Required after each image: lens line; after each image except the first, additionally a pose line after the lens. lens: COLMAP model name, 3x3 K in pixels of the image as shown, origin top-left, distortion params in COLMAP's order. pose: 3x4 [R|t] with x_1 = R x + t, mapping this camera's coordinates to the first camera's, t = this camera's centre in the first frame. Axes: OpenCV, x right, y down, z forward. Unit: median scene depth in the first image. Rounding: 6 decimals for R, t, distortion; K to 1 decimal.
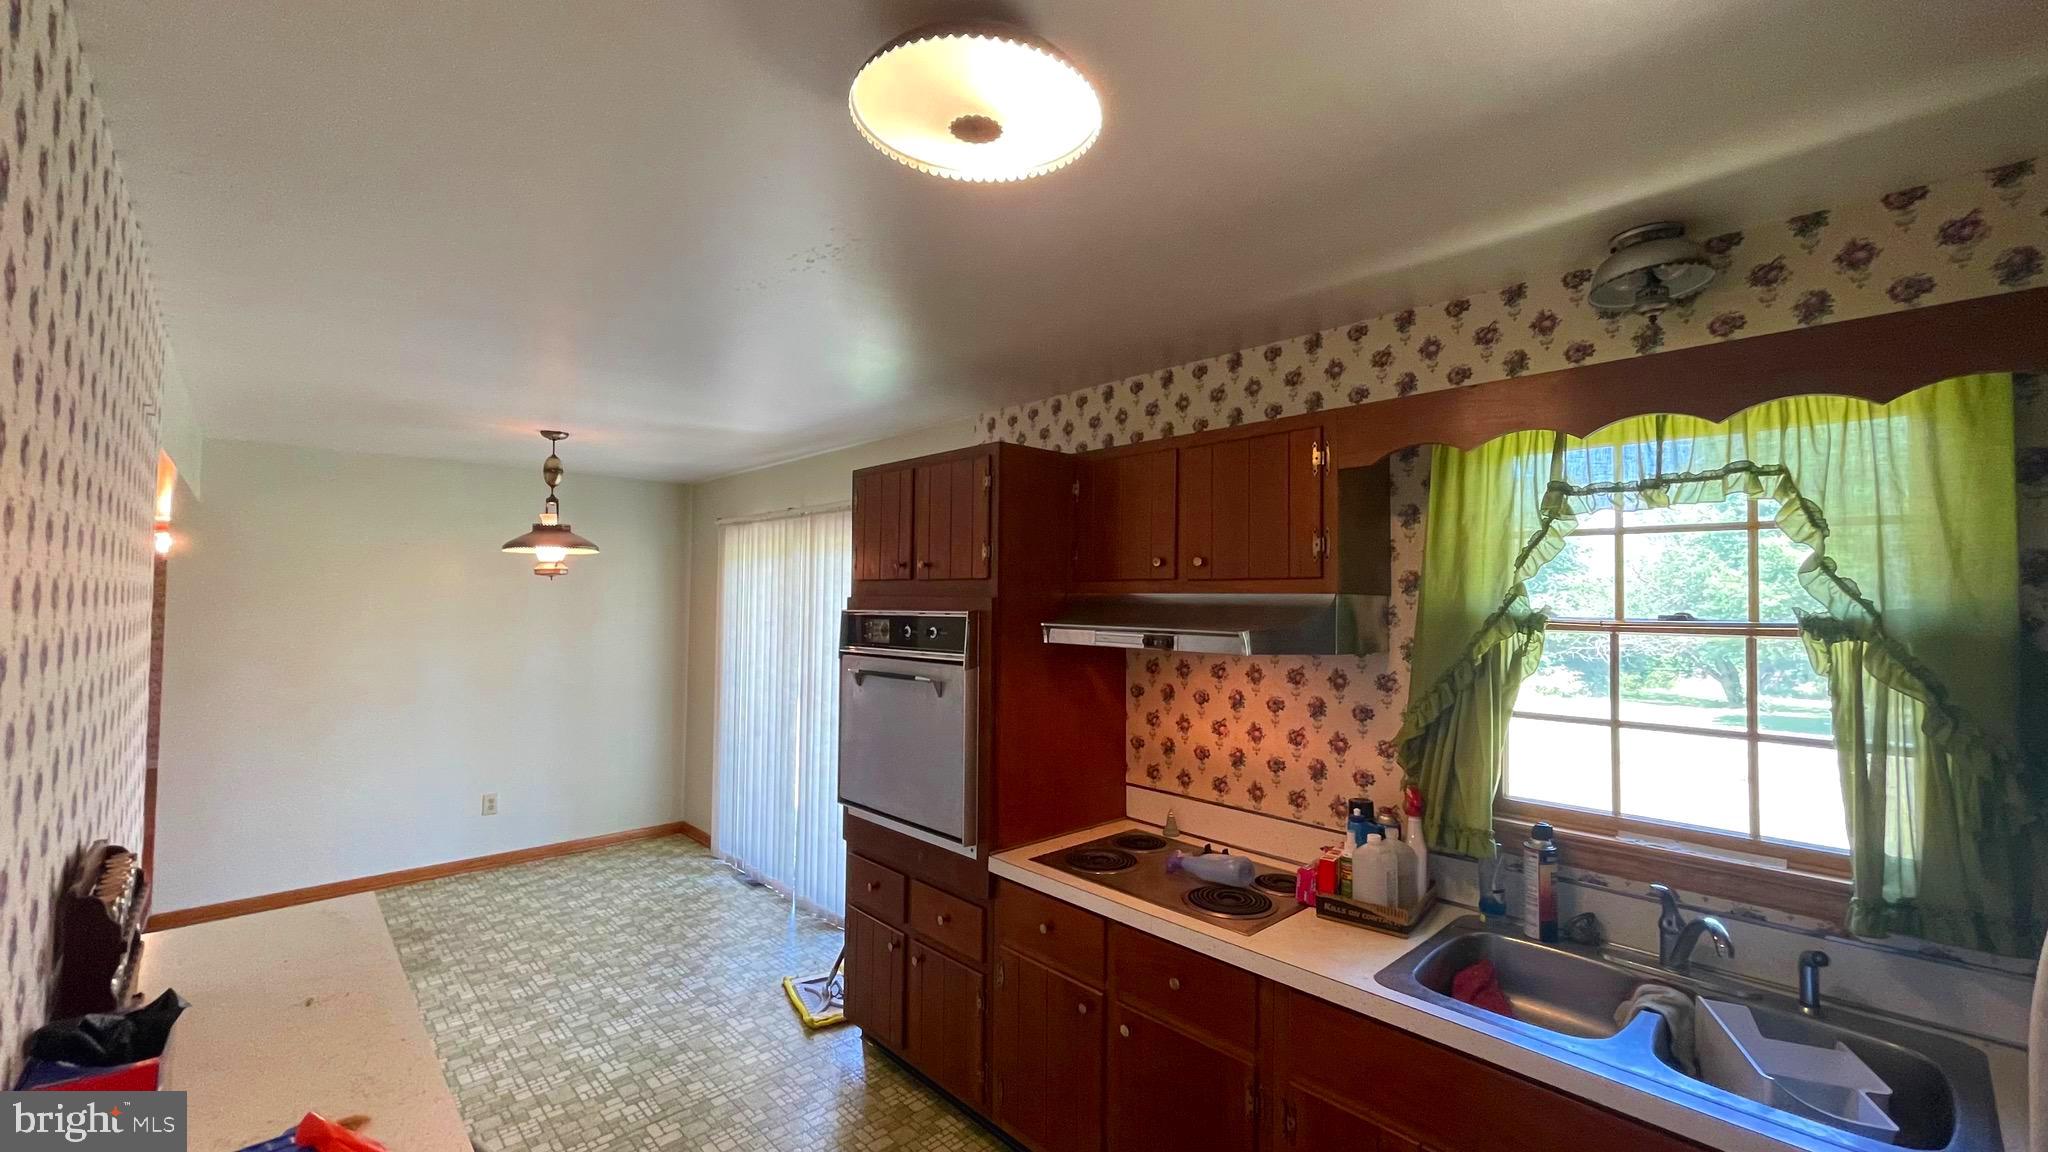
lens RADIAL K [[858.2, 0, 1024.0], [0, 858.2, 576.0], [0, 0, 1]] dist [-0.000983, 0.004641]
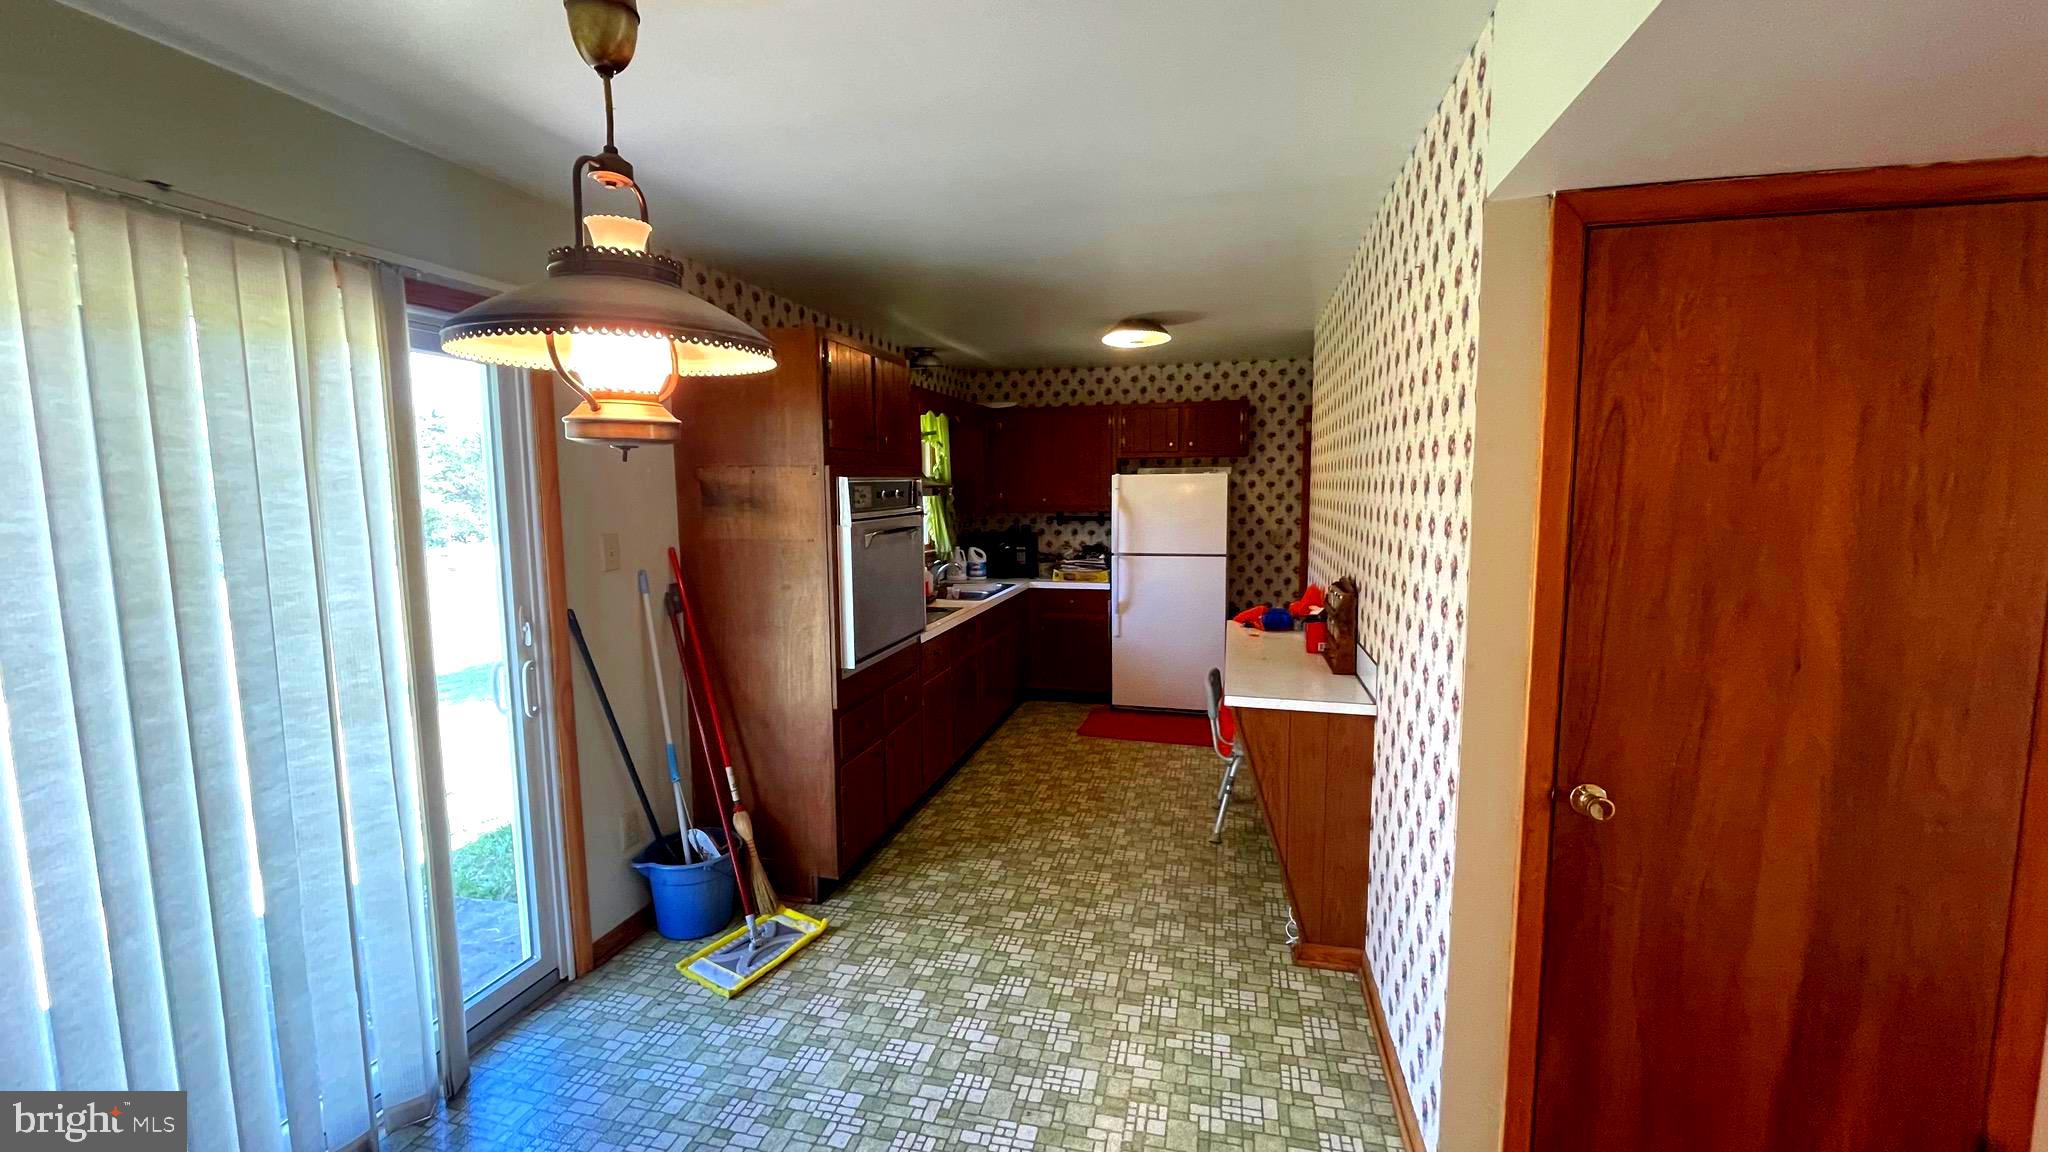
lens RADIAL K [[826.9, 0, 1020.4], [0, 826.9, 572.4], [0, 0, 1]] dist [-0.008621, 0.004250]
pose [[-0.558500, -0.091141, 0.824482, -1.096546], [-0.019290, 0.995104, 0.096935, 0.047007], [-0.829280, 0.038234, -0.557524, 1.338124]]
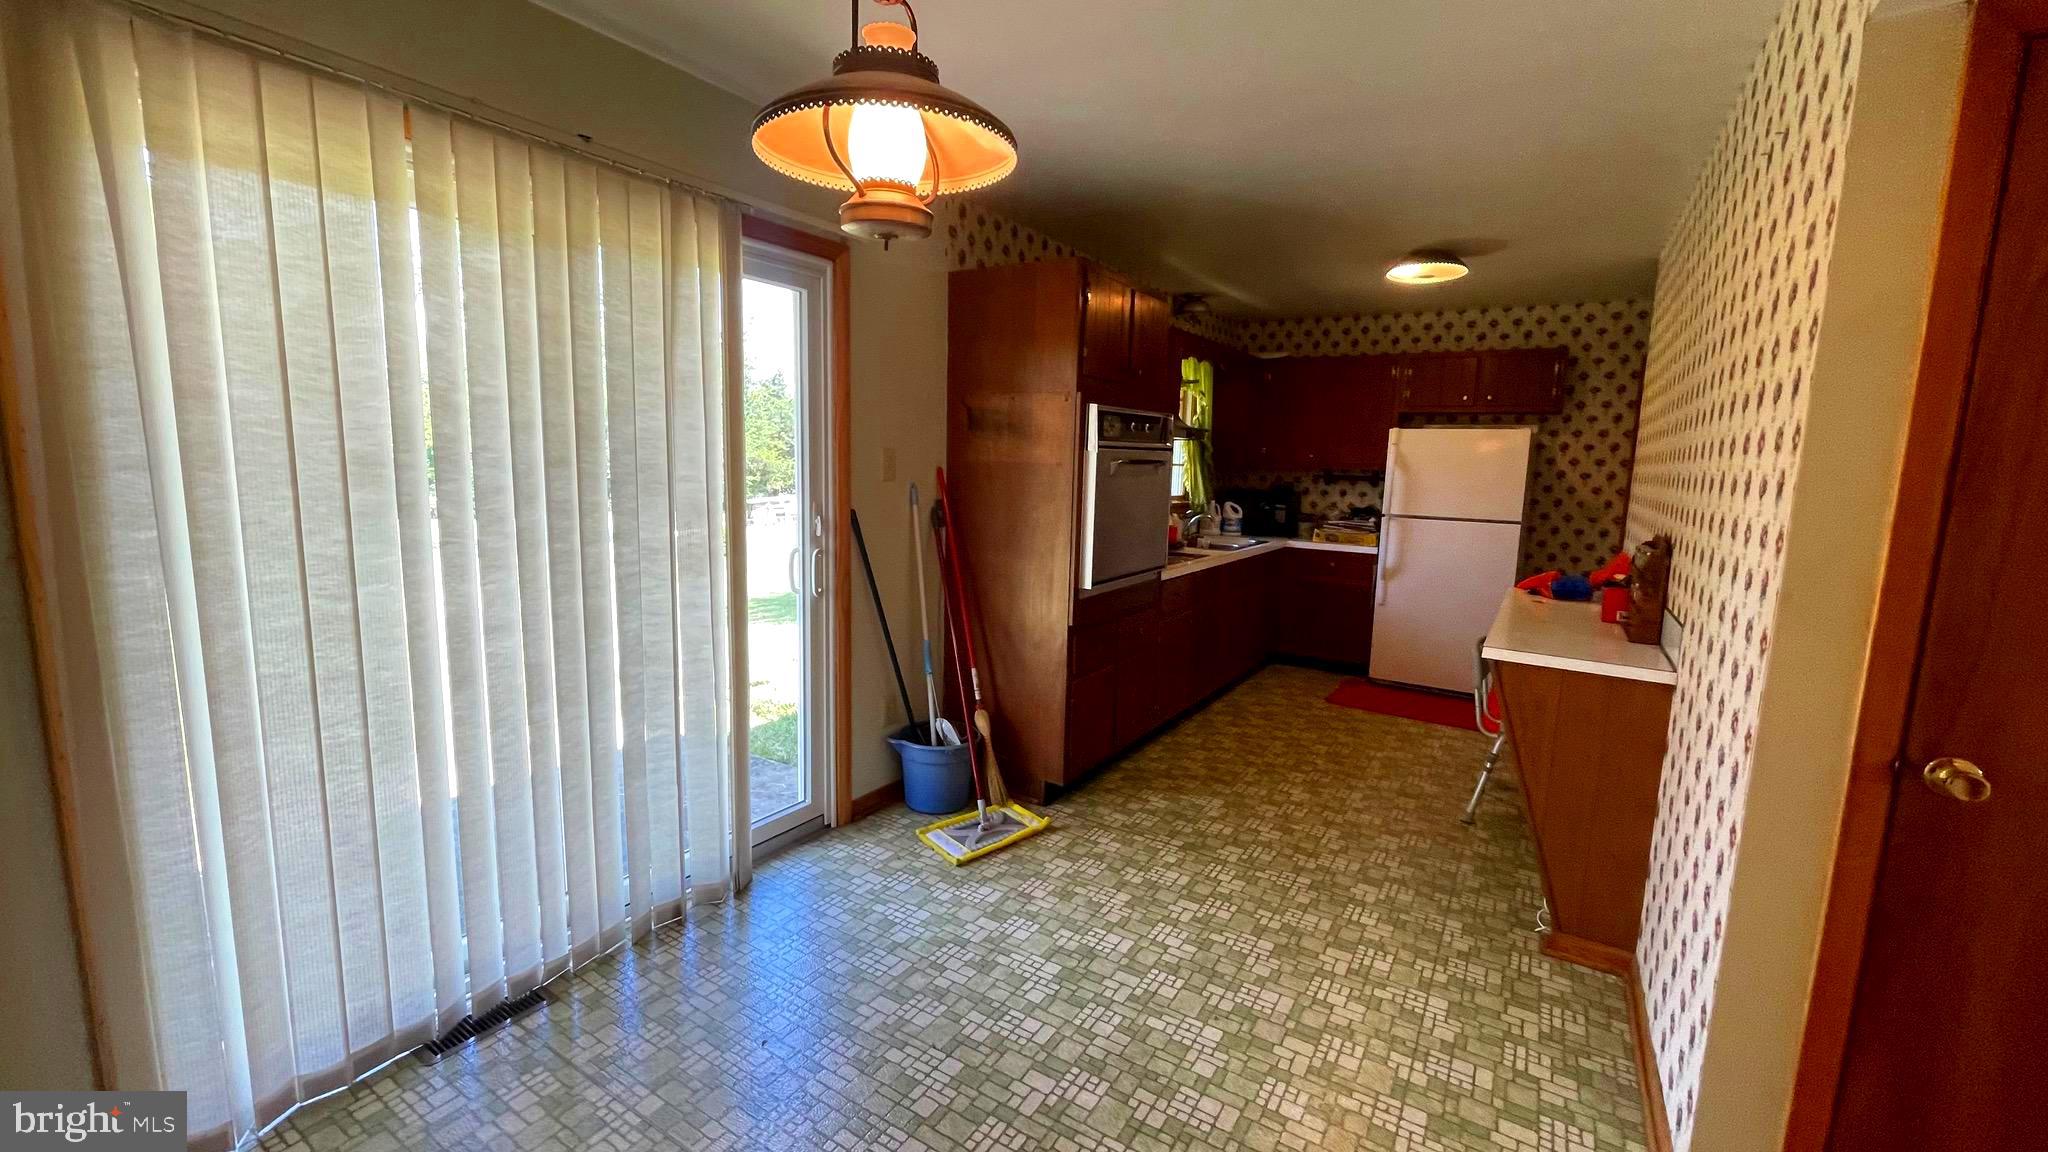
lens RADIAL K [[826.9, 0, 1020.4], [0, 826.9, 572.4], [0, 0, 1]] dist [-0.008621, 0.004250]
pose [[-0.263306, -0.149633, 0.953037, -1.137147], [-0.057036, 0.988584, 0.139457, 0.100072], [-0.963025, -0.017638, -0.268835, 1.320682]]
